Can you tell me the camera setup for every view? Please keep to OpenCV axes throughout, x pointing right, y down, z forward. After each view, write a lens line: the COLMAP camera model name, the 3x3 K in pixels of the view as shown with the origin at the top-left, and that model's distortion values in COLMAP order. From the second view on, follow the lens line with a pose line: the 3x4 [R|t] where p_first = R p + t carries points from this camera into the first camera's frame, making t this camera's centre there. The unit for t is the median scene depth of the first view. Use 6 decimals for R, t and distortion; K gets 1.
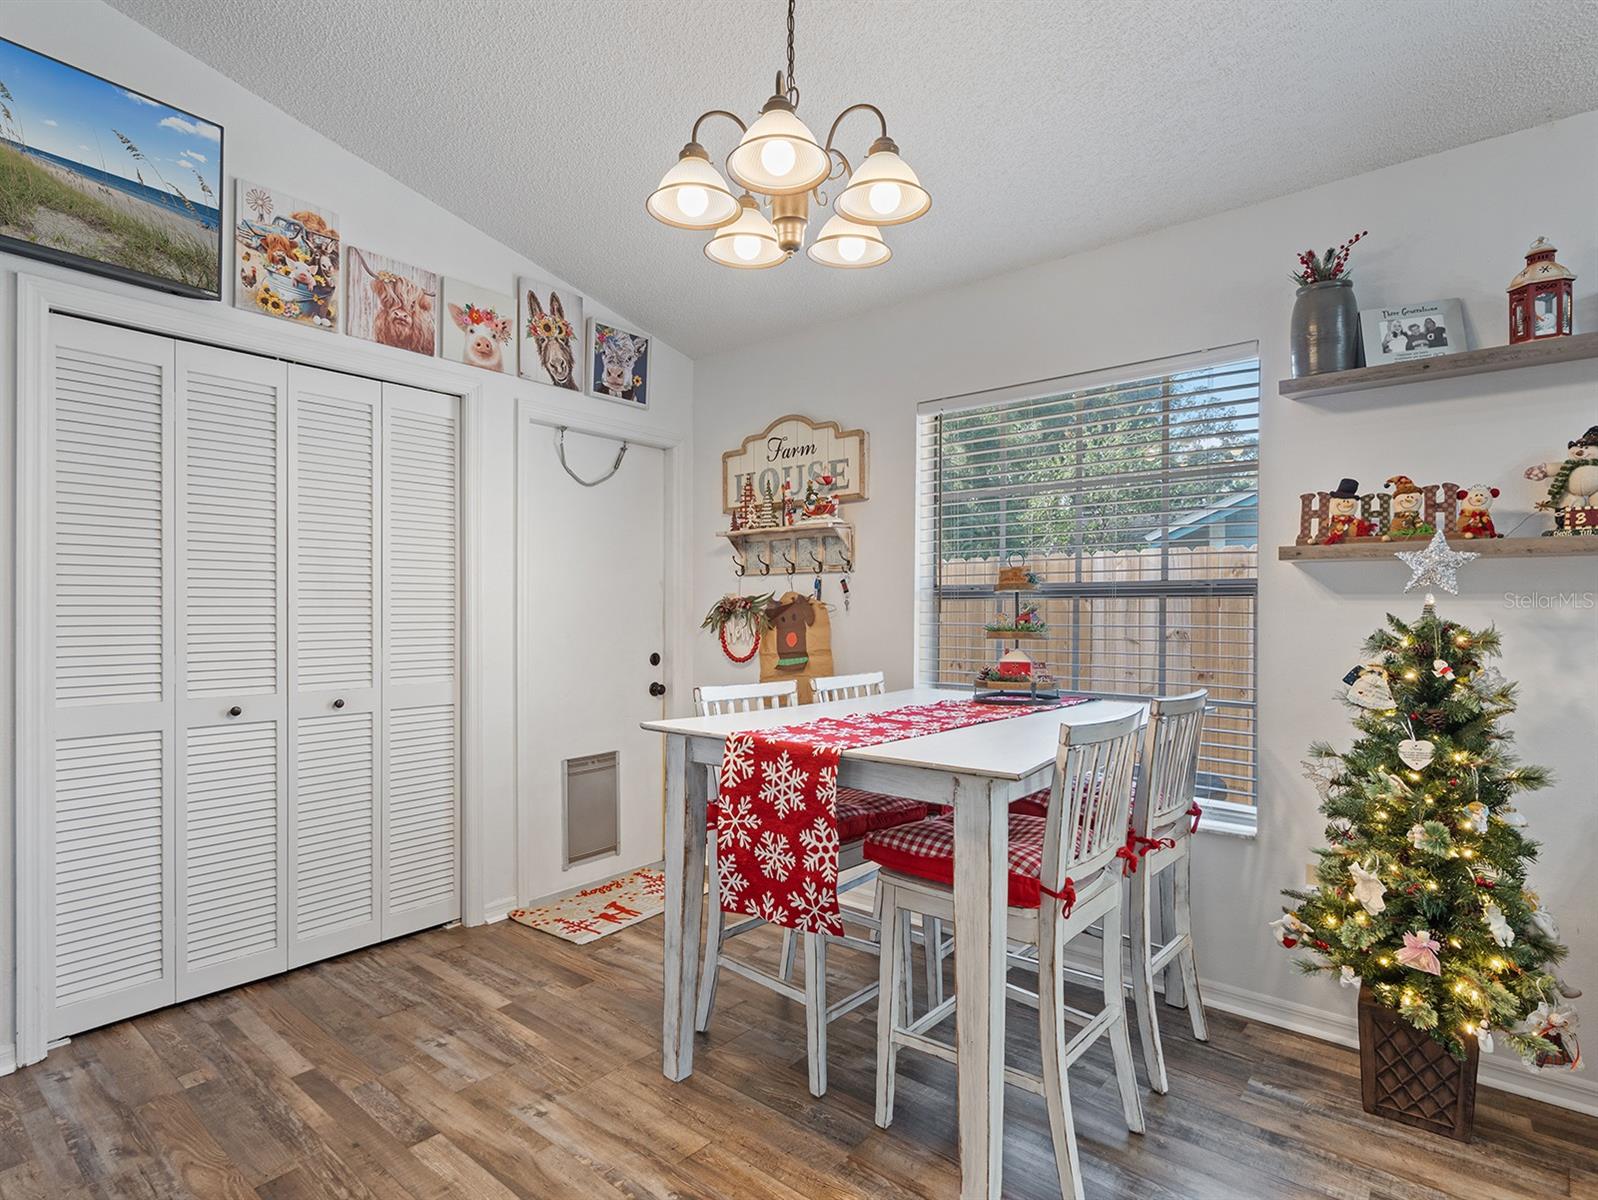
lens RADIAL K [[825.7, 0, 795.8], [0, 825.7, 616.4], [0, 0, 1]] dist [-0.000432, 0.003142]
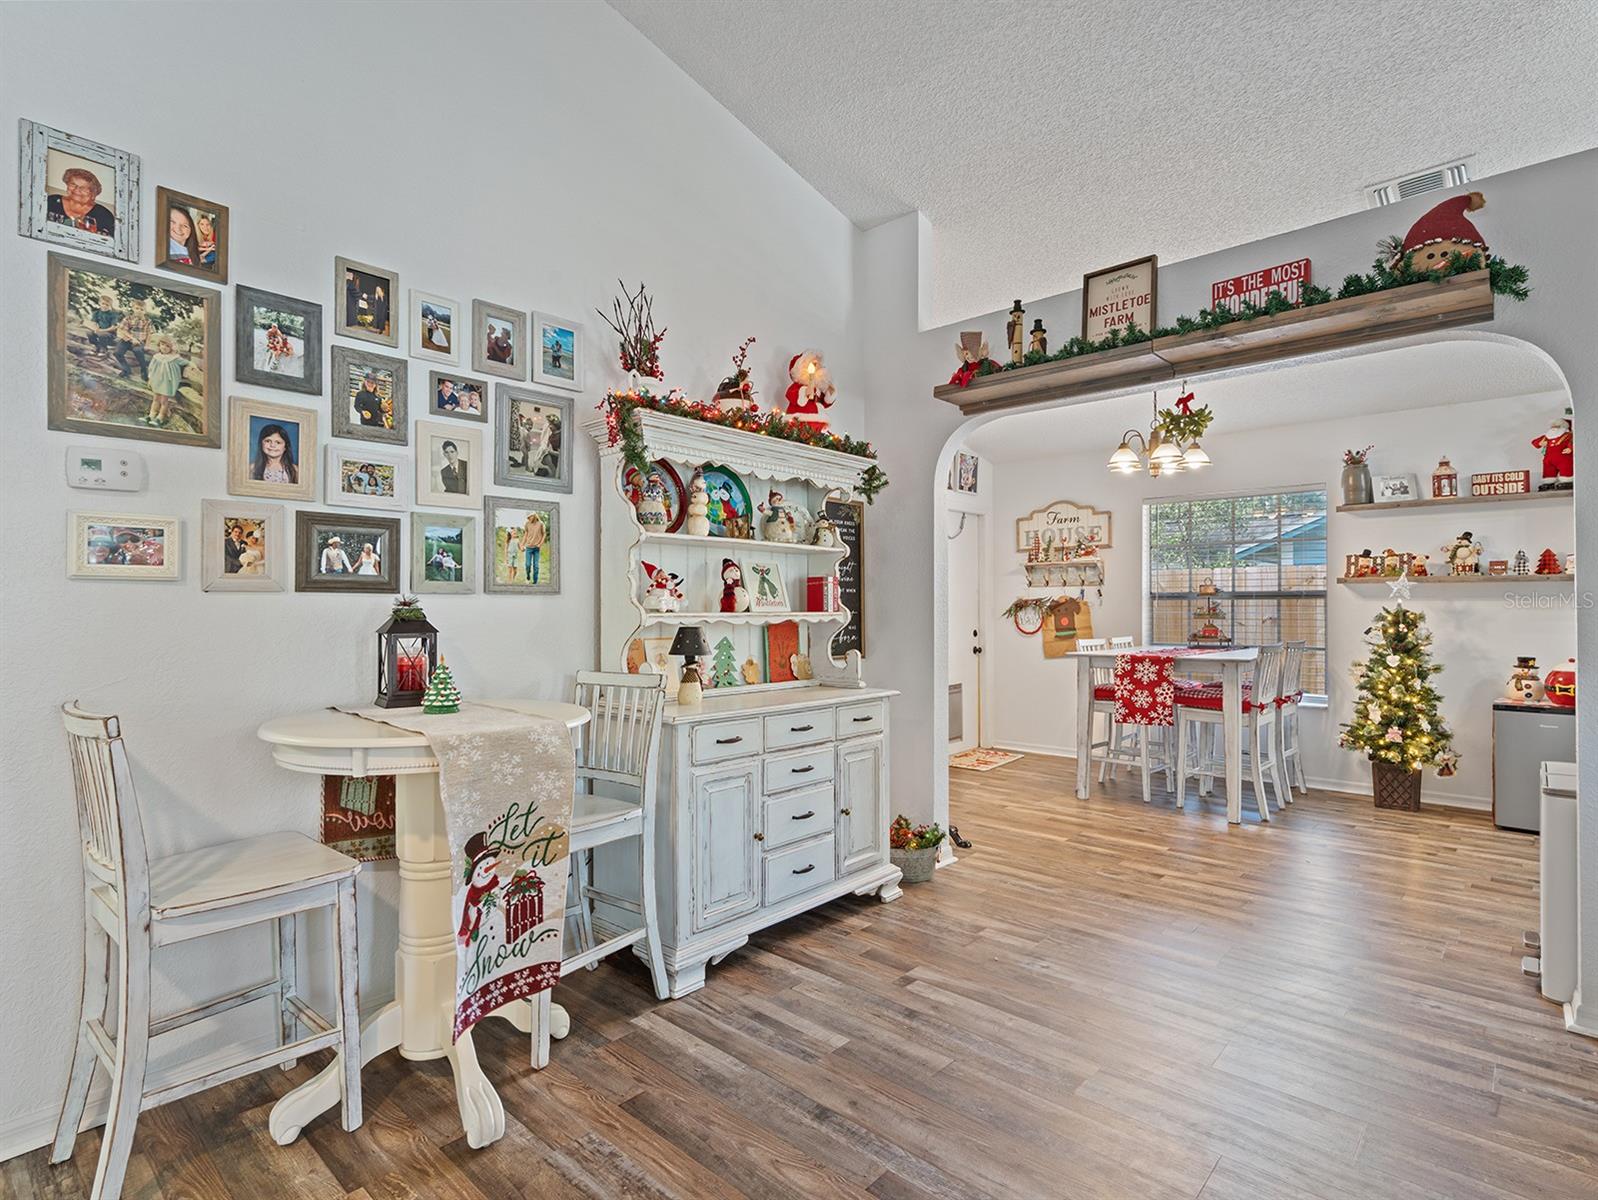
lens RADIAL K [[825.7, 0, 789.5], [0, 825.7, 601.1], [0, 0, 1]] dist [-0.000432, 0.003142]
pose [[0.998798, -0.002926, -0.048936, -0.937570], [0.002305, 0.999916, -0.012754, 0.007785], [0.048970, 0.012626, 0.998720, -1.558501]]
